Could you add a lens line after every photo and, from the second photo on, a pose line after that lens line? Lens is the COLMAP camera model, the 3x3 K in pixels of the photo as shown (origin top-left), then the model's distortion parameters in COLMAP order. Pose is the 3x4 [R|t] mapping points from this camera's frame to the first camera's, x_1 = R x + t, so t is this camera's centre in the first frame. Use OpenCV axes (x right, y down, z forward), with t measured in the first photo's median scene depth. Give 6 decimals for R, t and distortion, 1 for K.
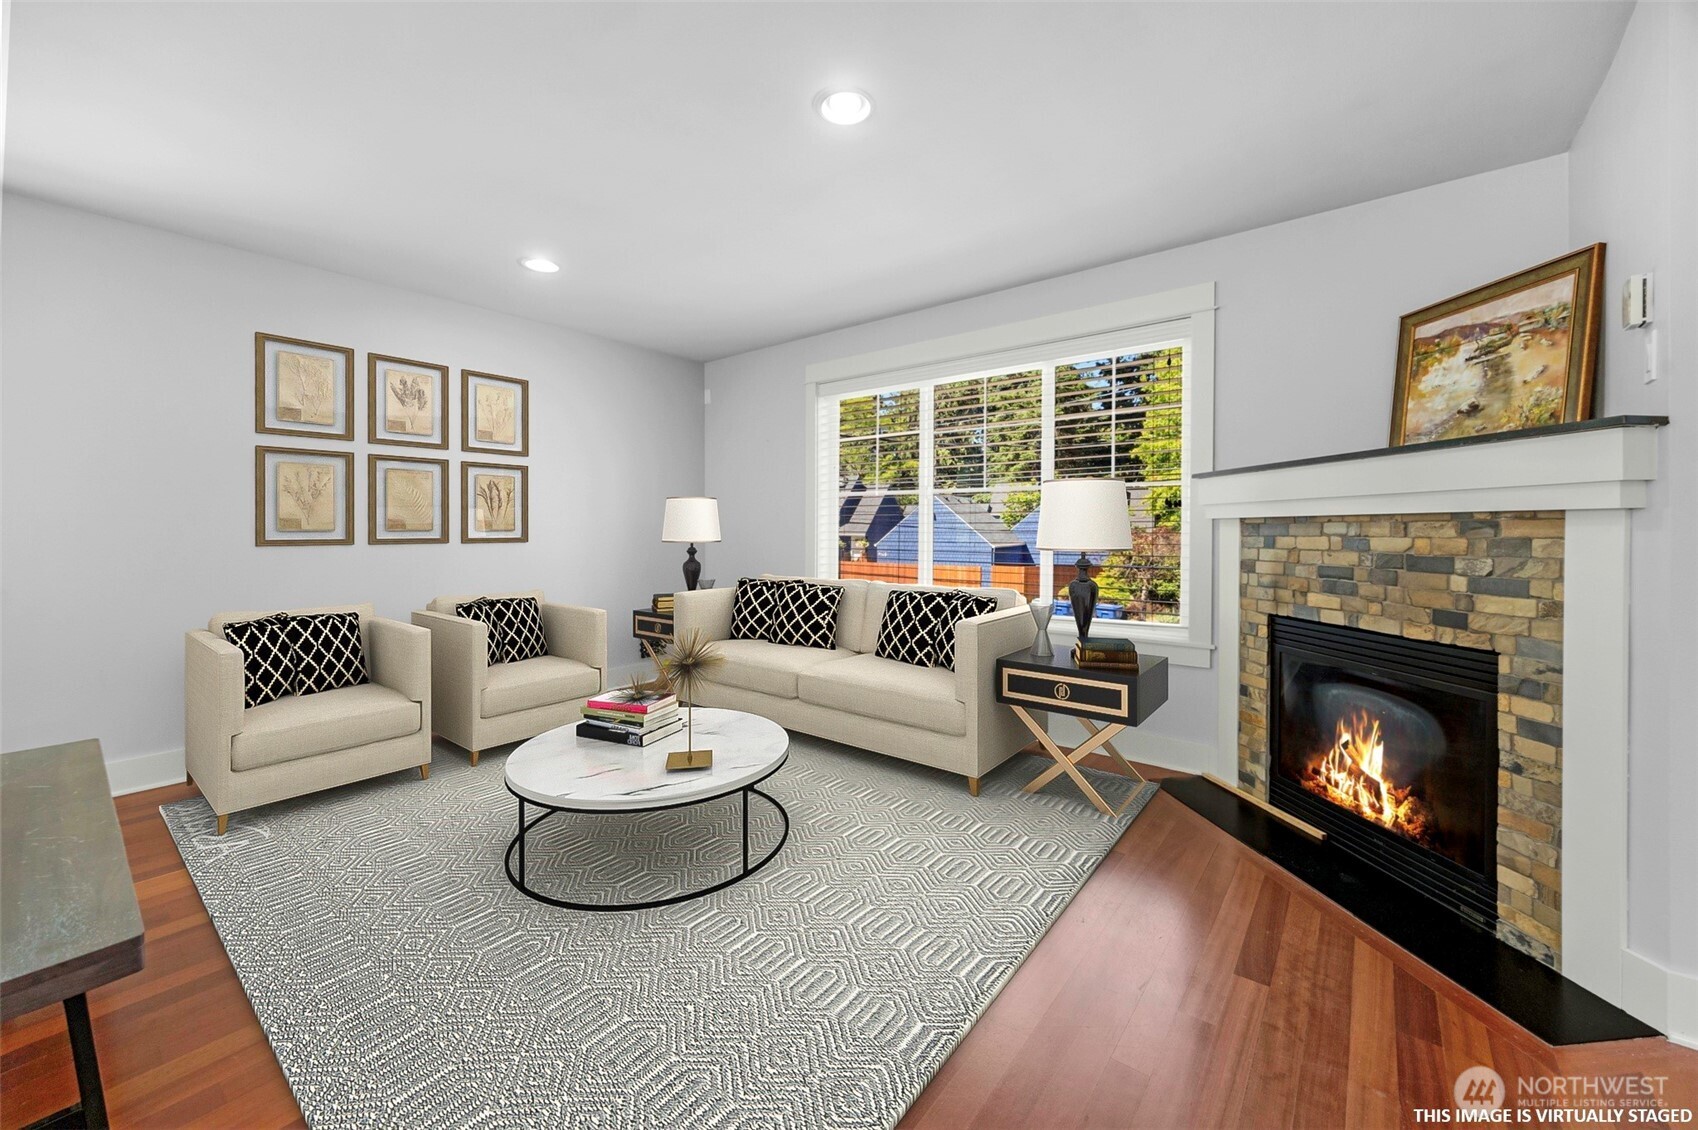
lens RADIAL K [[661.2, 0, 820.8], [0, 661.2, 533.5], [0, 0, 1]] dist [0.005808, -0.001267]
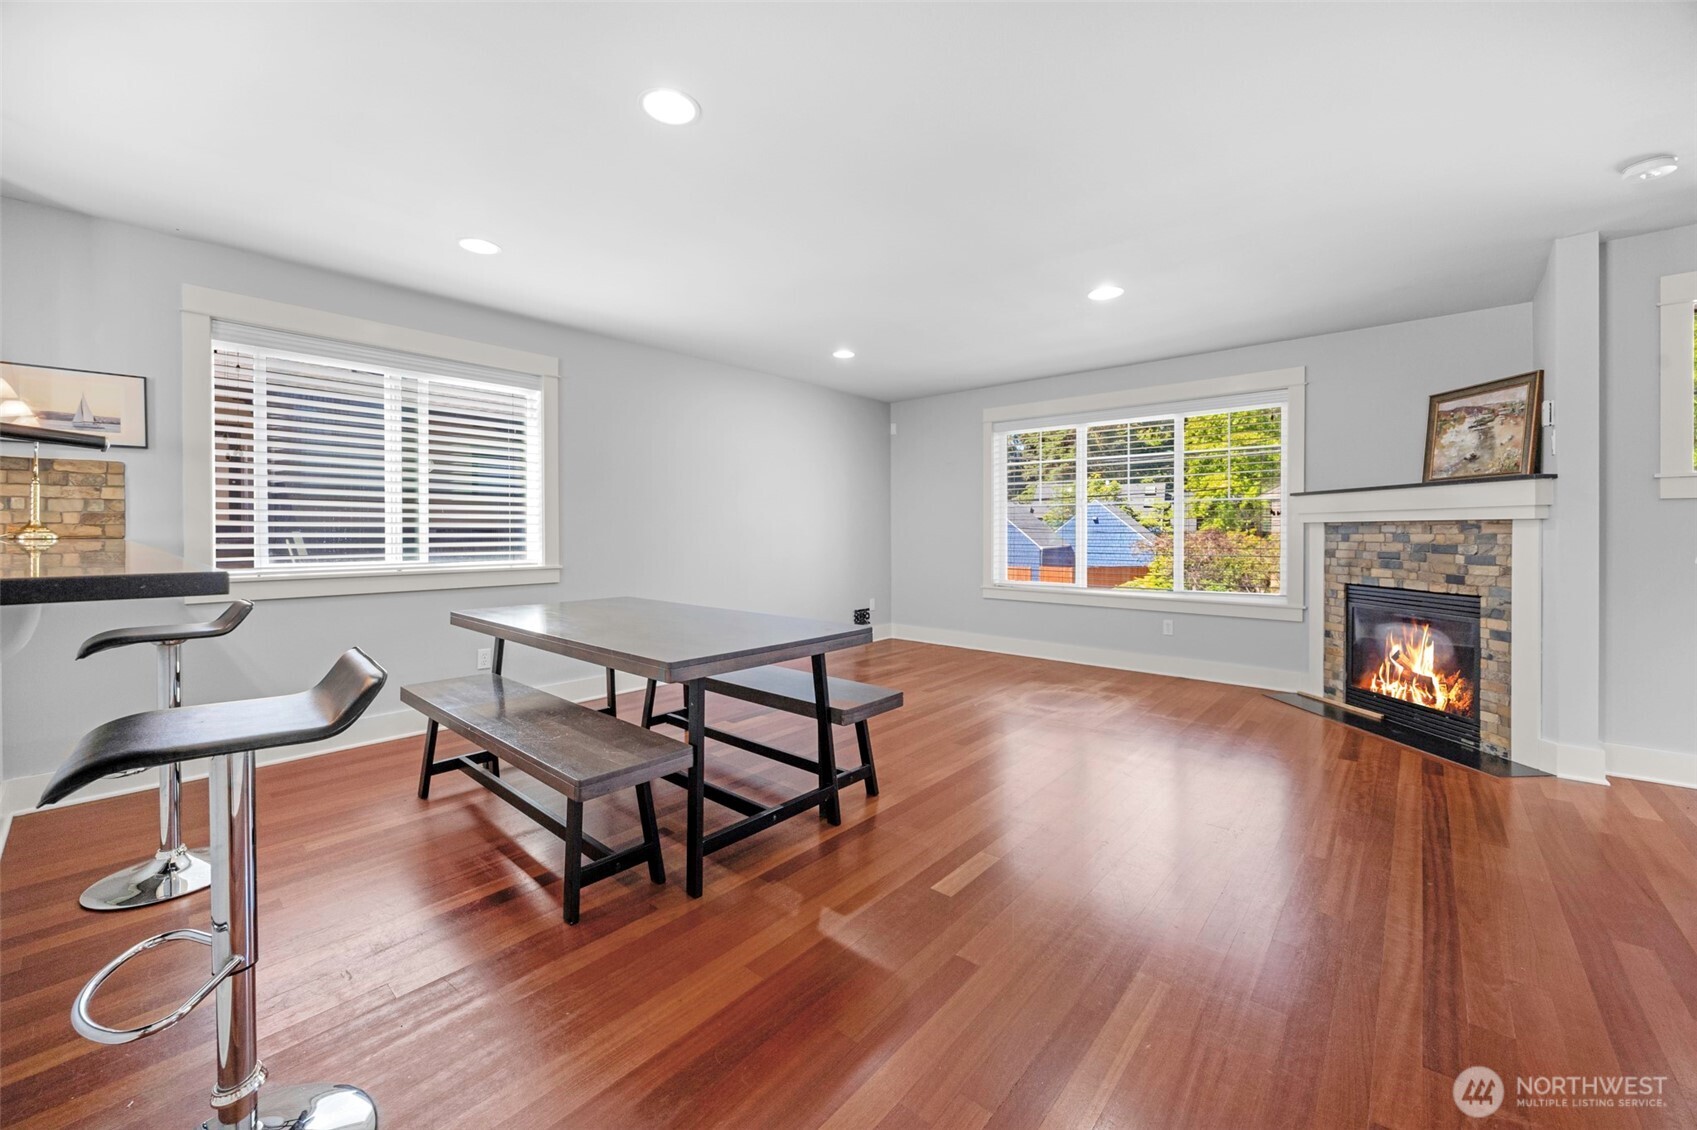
lens RADIAL K [[660.8, 0, 834.8], [0, 660.8, 533.5], [0, 0, 1]] dist [0.005808, -0.001267]
pose [[0.999604, -0.000501, -0.028142, -0.592701], [0.000427, 0.999996, -0.002630, 0.007698], [0.028143, 0.002617, 0.999600, -0.734273]]
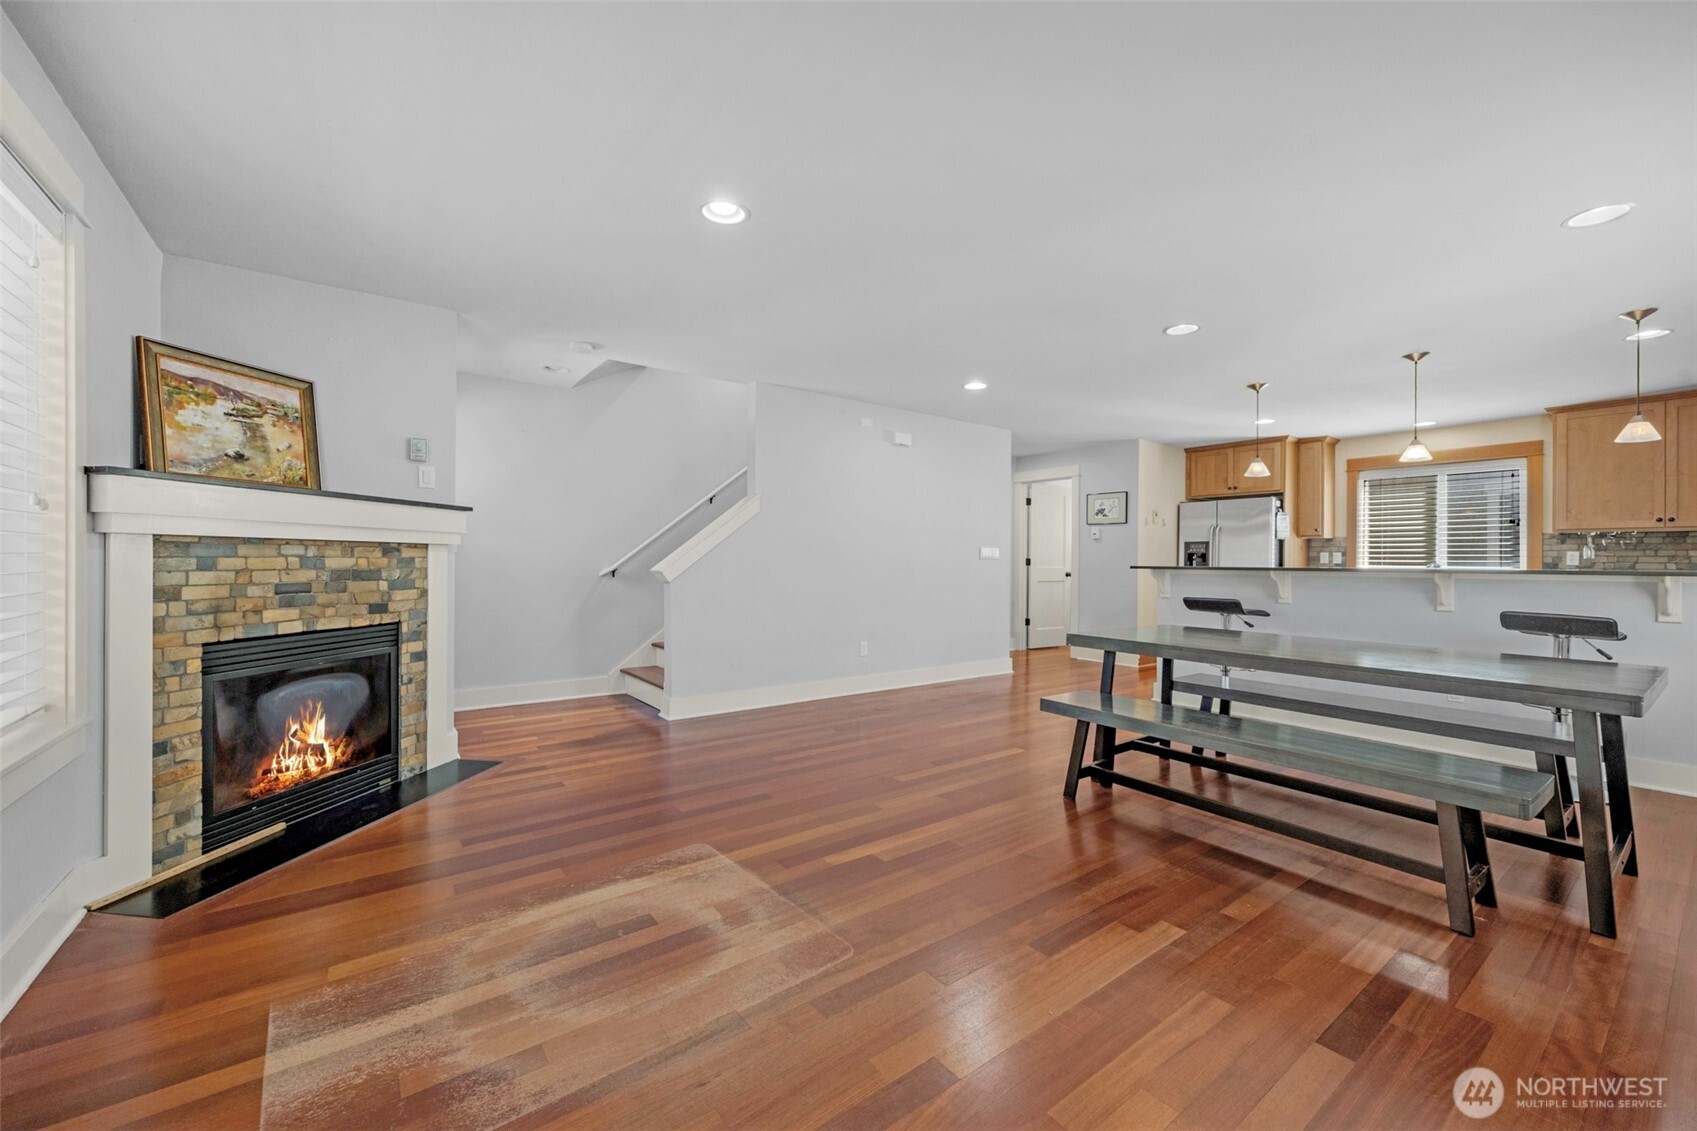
lens RADIAL K [[660.8, 0, 818.9], [0, 660.8, 562.0], [0, 0, 1]] dist [0.005808, -0.001267]
pose [[-0.963973, -0.005900, 0.265935, -0.440850], [-0.003898, 0.999960, 0.008053, 0.000115], [-0.265972, 0.006727, -0.963957, 1.981668]]
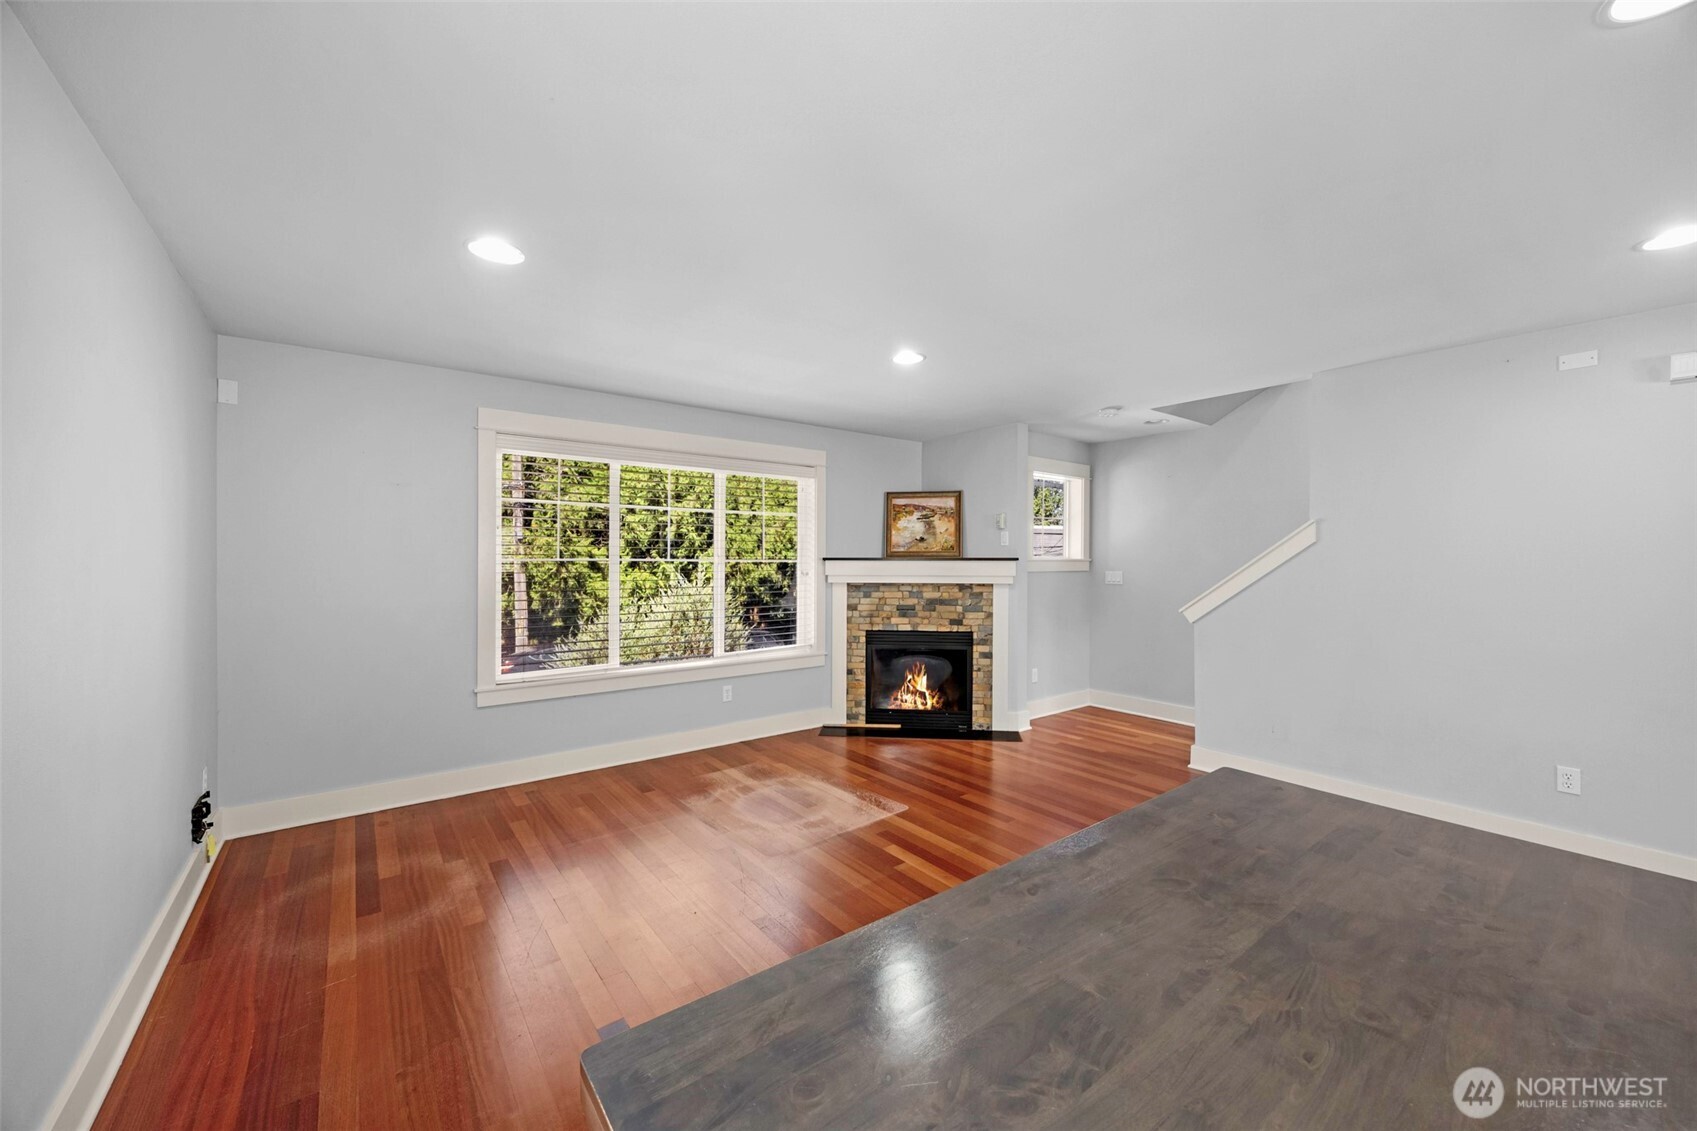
lens RADIAL K [[660.8, 0, 872.5], [0, 660.8, 567.7], [0, 0, 1]] dist [0.005808, -0.001267]
pose [[0.214452, -0.010700, 0.976676, -1.549669], [0.006125, 0.999935, 0.009609, -0.107314], [-0.976715, 0.003922, 0.214504, 0.661221]]
